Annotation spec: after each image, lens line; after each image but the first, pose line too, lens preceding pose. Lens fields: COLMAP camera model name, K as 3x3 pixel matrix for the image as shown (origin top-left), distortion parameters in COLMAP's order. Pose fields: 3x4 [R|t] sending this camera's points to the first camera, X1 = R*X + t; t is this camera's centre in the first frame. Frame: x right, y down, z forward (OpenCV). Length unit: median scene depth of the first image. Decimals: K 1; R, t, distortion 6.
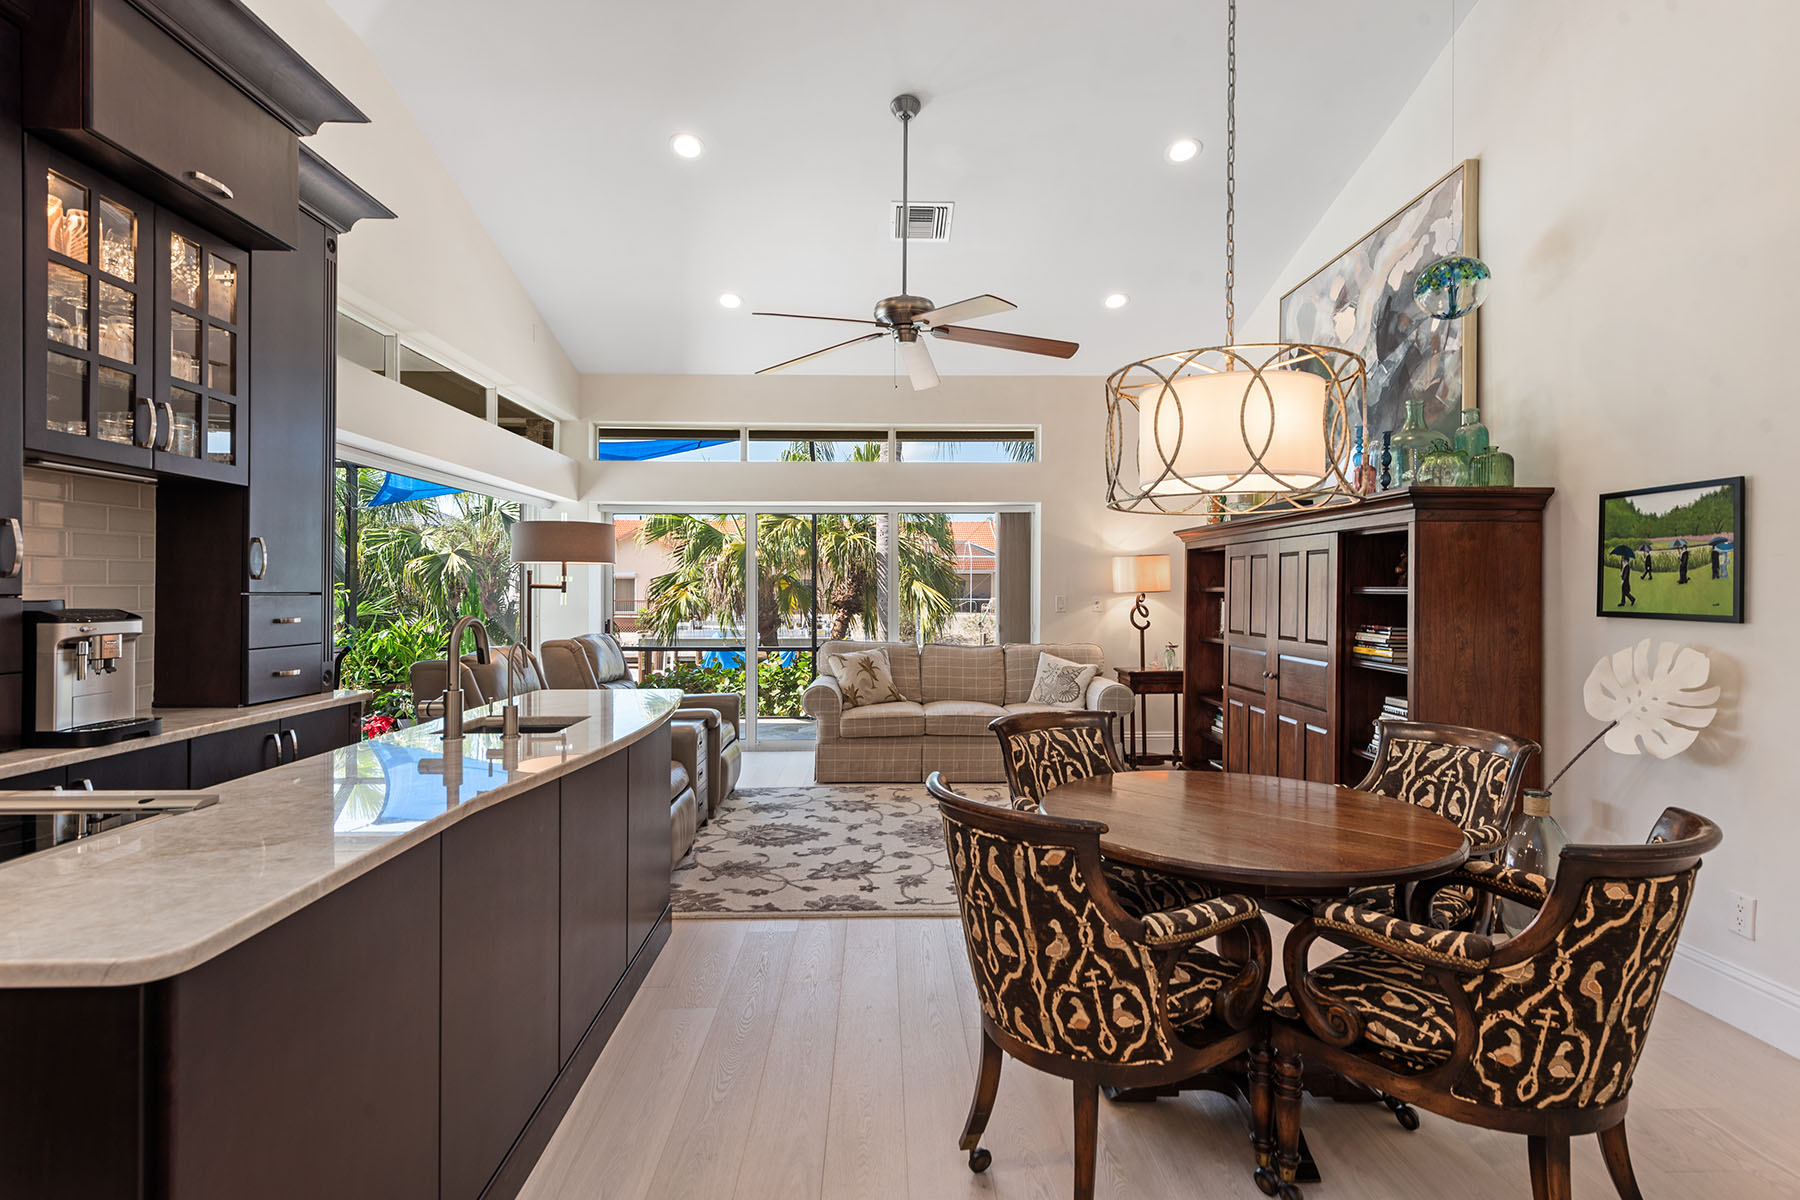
lens RADIAL K [[890.9, 0, 900.0], [0, 890.9, 600.0], [0, 0, 1]] dist [0.001019, 0.000246]
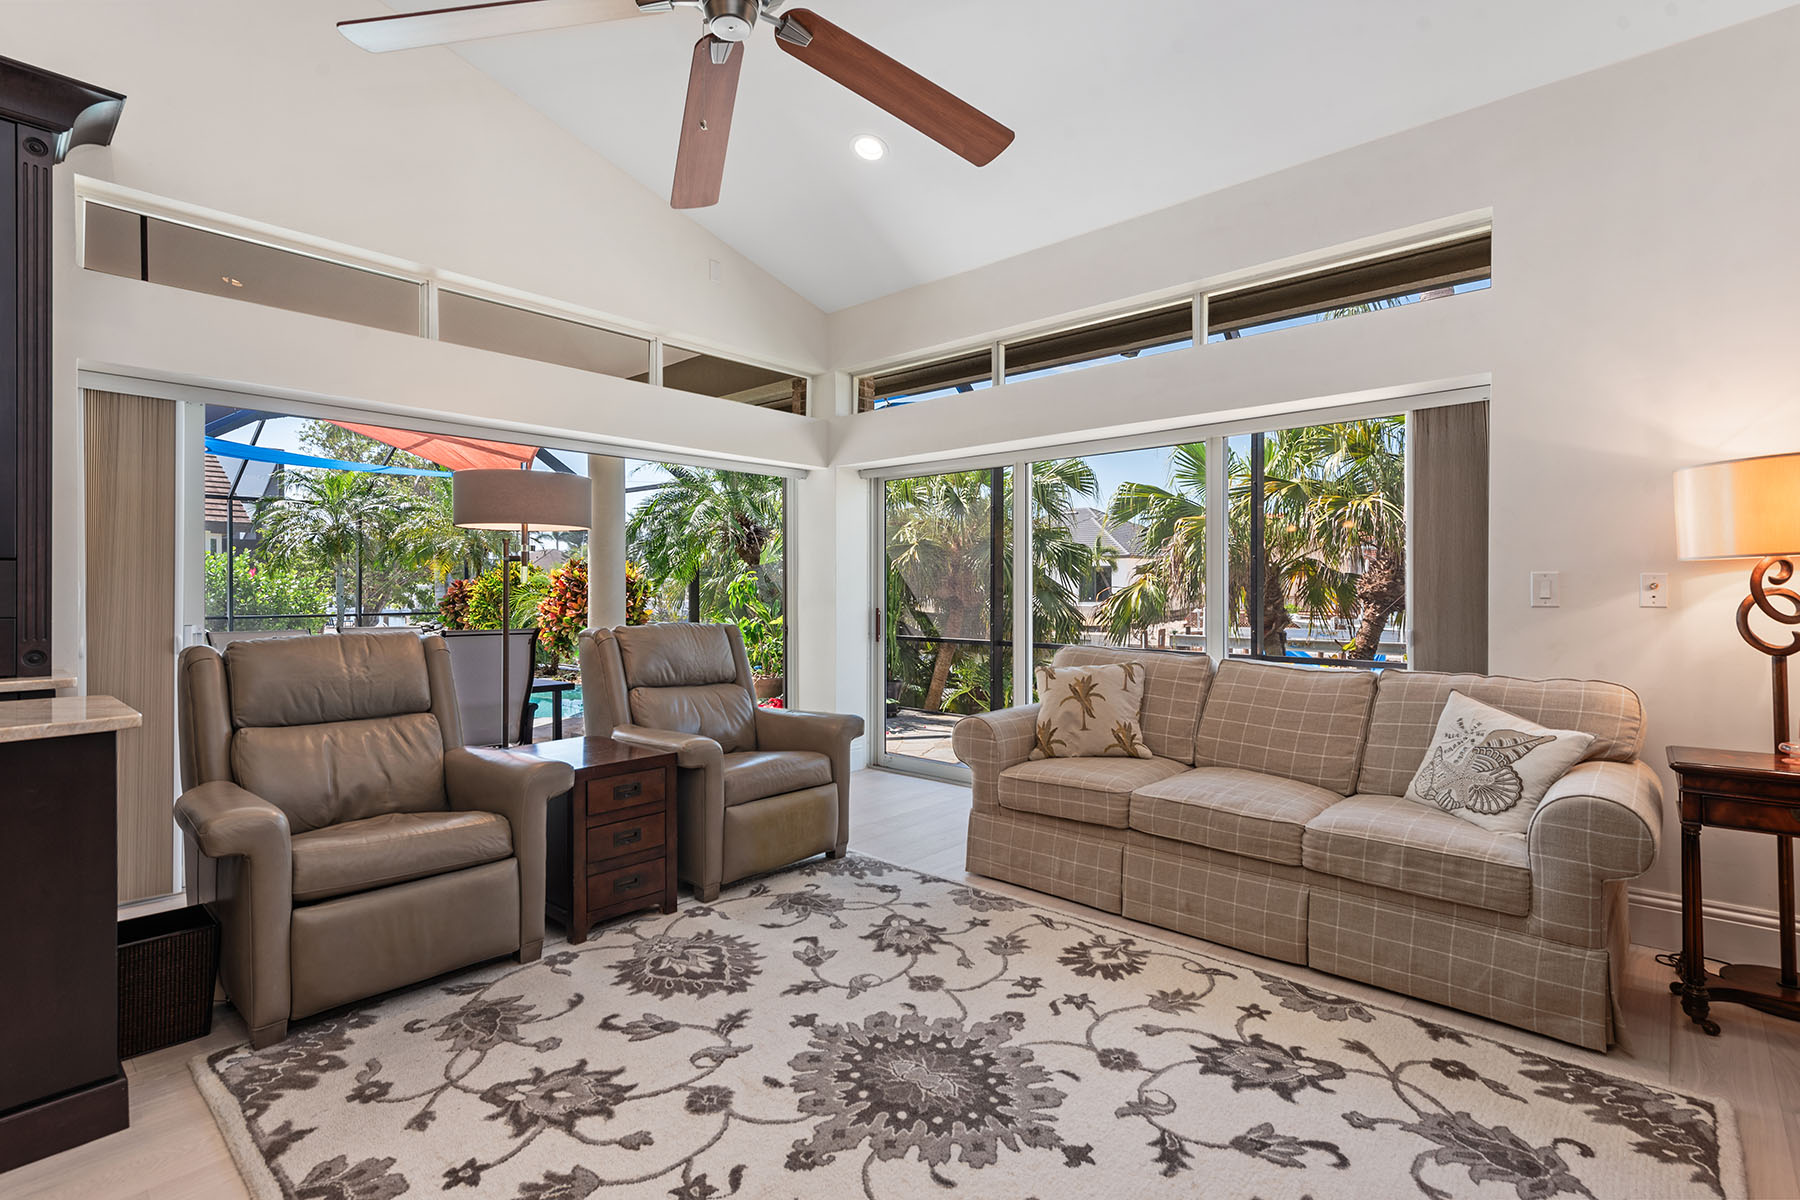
lens RADIAL K [[851.1, 0, 900.0], [0, 851.1, 600.0], [0, 0, 1]] dist [0.009367, -0.000294]
pose [[0.725091, 0.008692, -0.688598, 0.430990], [-0.005552, 0.999962, 0.006776, 0.015912], [0.688631, -0.001090, 0.725112, 0.814788]]
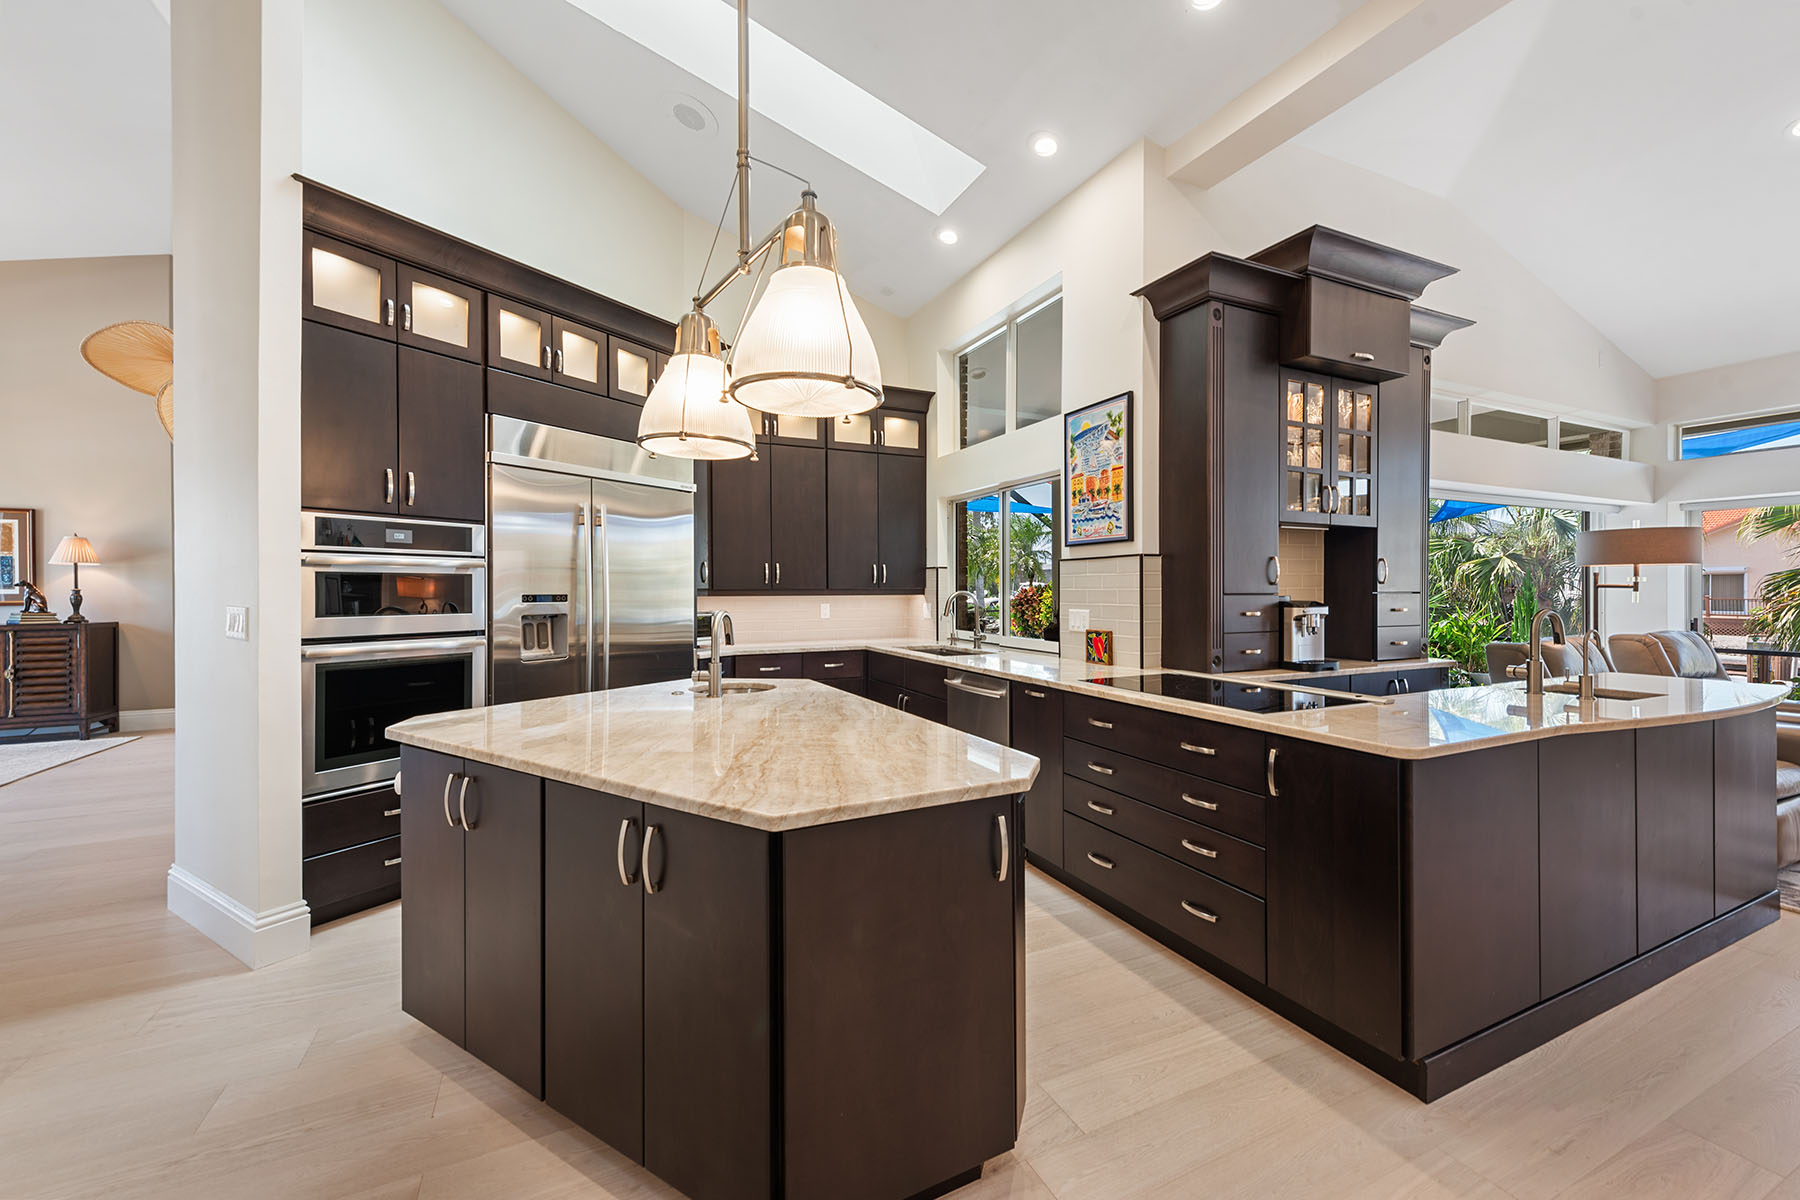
lens RADIAL K [[705.9, 0, 905.1], [0, 705.9, 590.4], [0, 0, 1]] dist [0.005974, -0.000294]
pose [[0.402049, -0.000182, -0.915618, 0.081900], [-0.006620, 0.999973, -0.003106, -0.001188], [0.915594, 0.007310, 0.402037, -0.231542]]
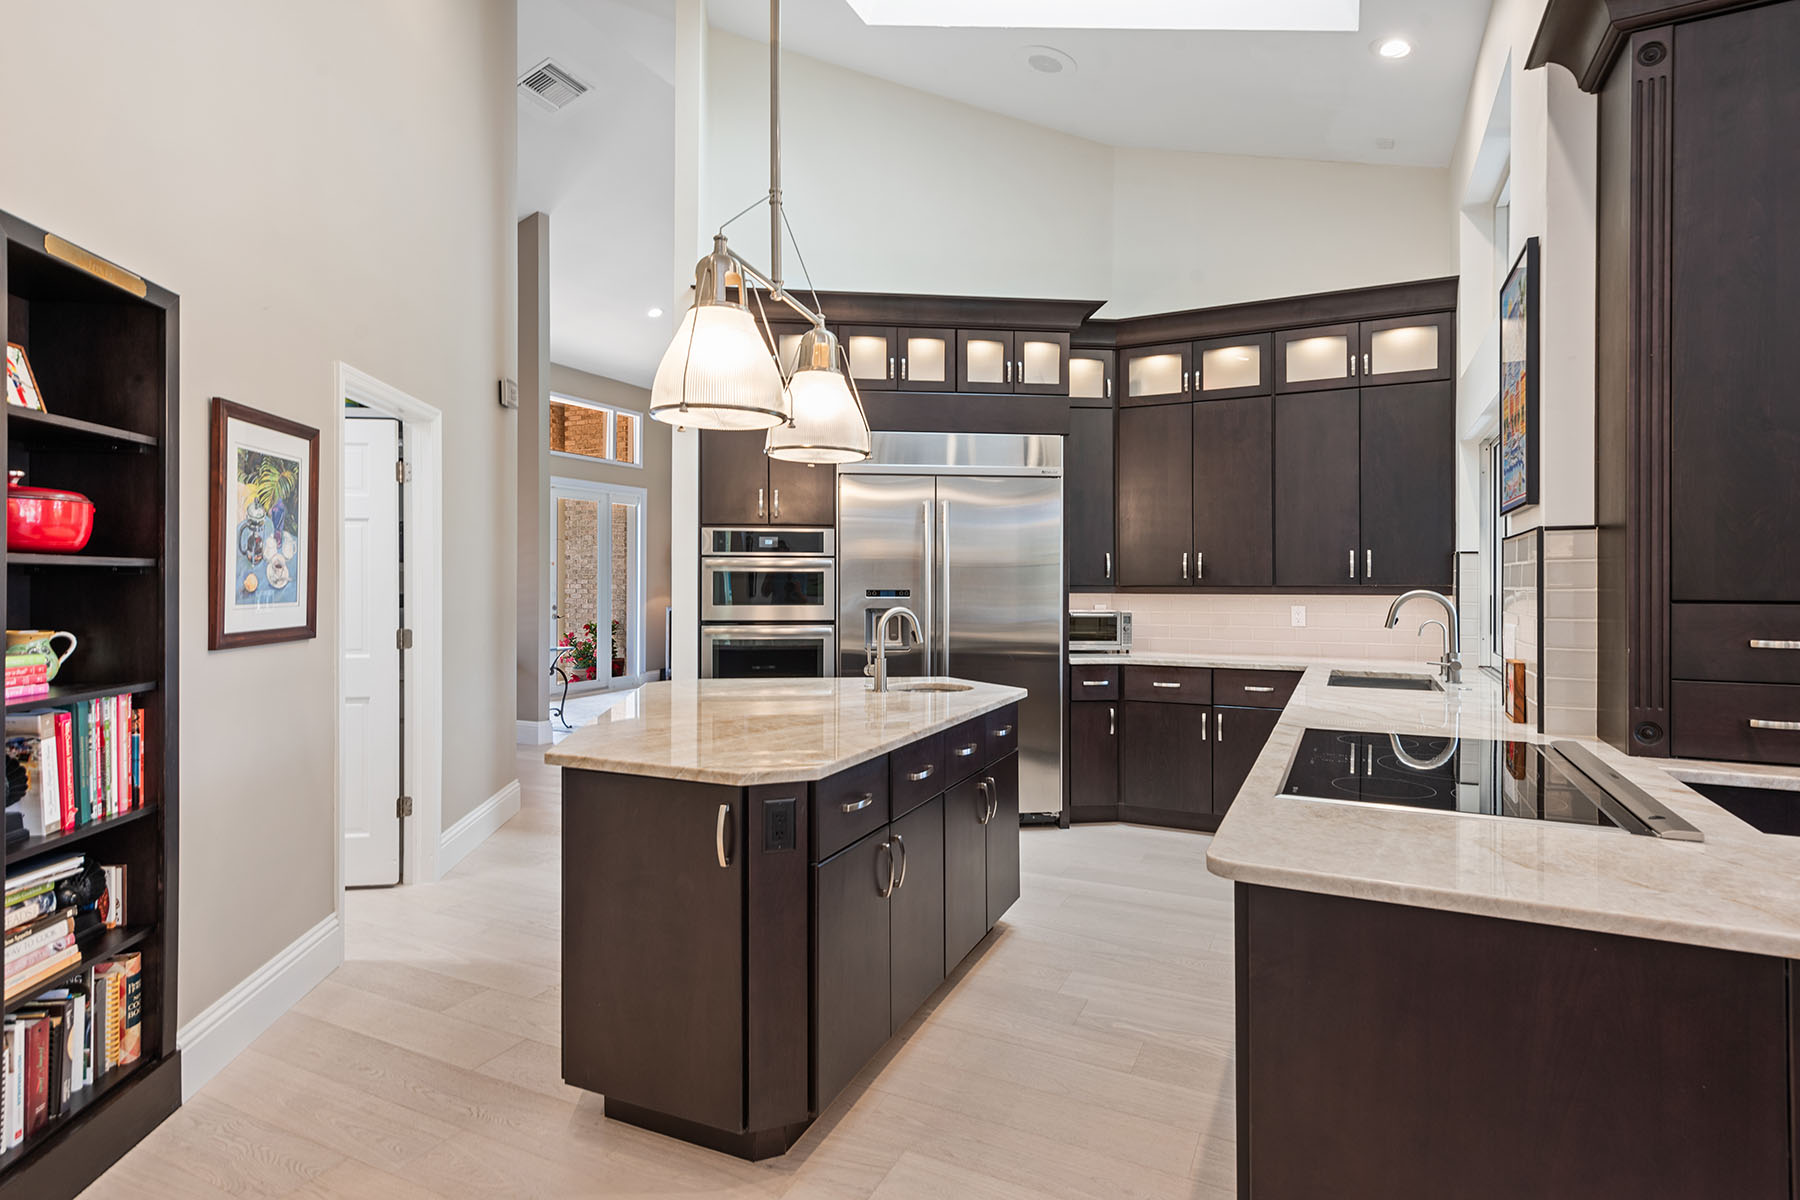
lens RADIAL K [[907.6, 0, 899.2], [0, 907.6, 581.3], [0, 0, 1]] dist [-0.000522, -0.000039]
pose [[-0.468861, -0.002623, -0.883268, 0.159638], [-0.010835, 0.999937, 0.002782, -0.010605], [0.883206, 0.010874, -0.468860, 0.290912]]
